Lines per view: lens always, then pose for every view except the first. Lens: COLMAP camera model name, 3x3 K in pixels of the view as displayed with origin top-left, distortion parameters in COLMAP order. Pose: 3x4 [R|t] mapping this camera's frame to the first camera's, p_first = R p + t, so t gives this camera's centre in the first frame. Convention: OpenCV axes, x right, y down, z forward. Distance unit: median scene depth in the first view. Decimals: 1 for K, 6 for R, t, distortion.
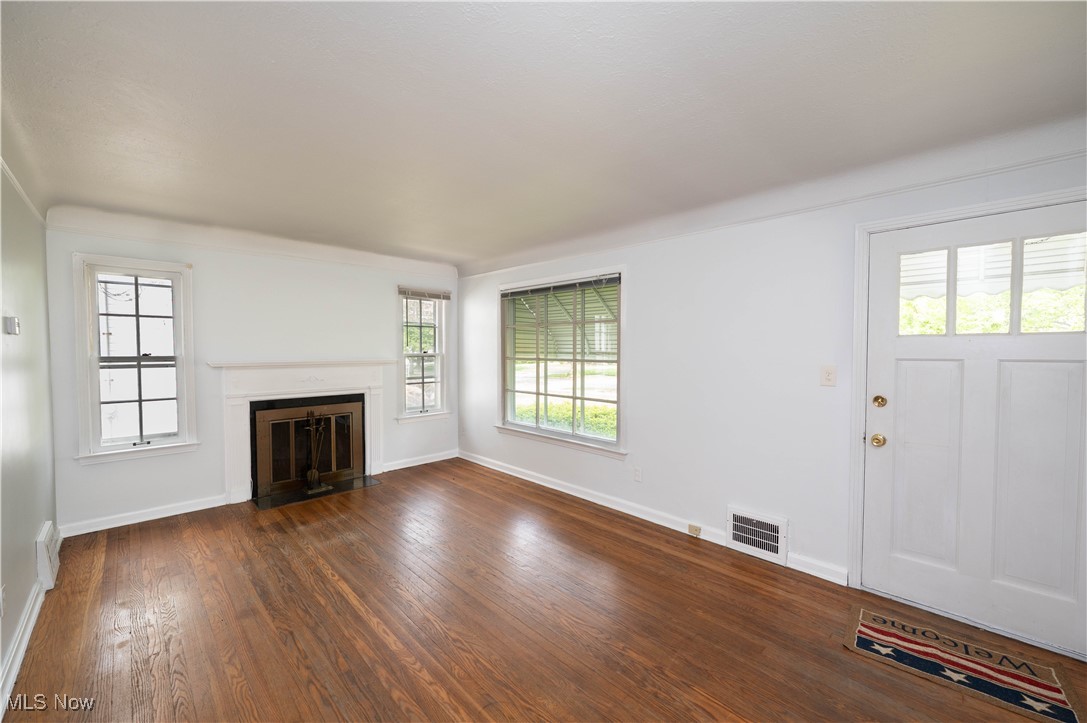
lens RADIAL K [[425.7, 0, 543.5], [0, 425.7, 361.5], [0, 0, 1]] dist [0.000981, 0.000175]
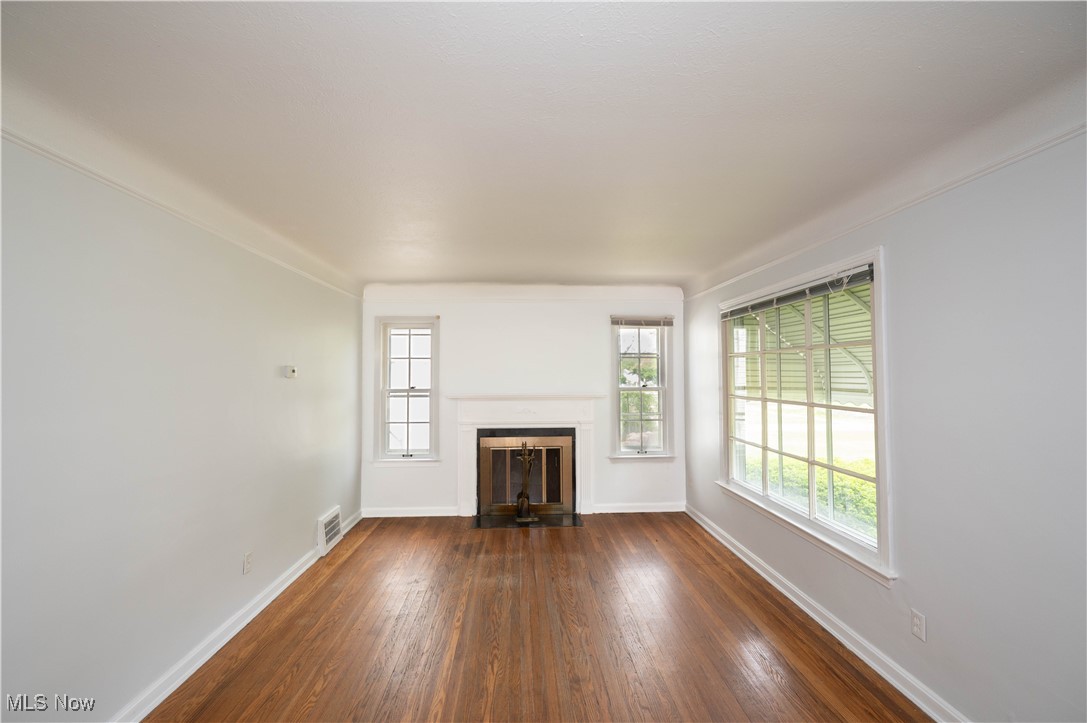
lens RADIAL K [[428.6, 0, 542.1], [0, 428.6, 357.8], [0, 0, 1]] dist [-0.000435, -0.000077]
pose [[0.751346, -0.028648, -0.659286, 0.202852], [-0.016806, 0.997903, -0.062514, -0.026582], [0.659694, 0.058050, 0.749289, 0.224789]]
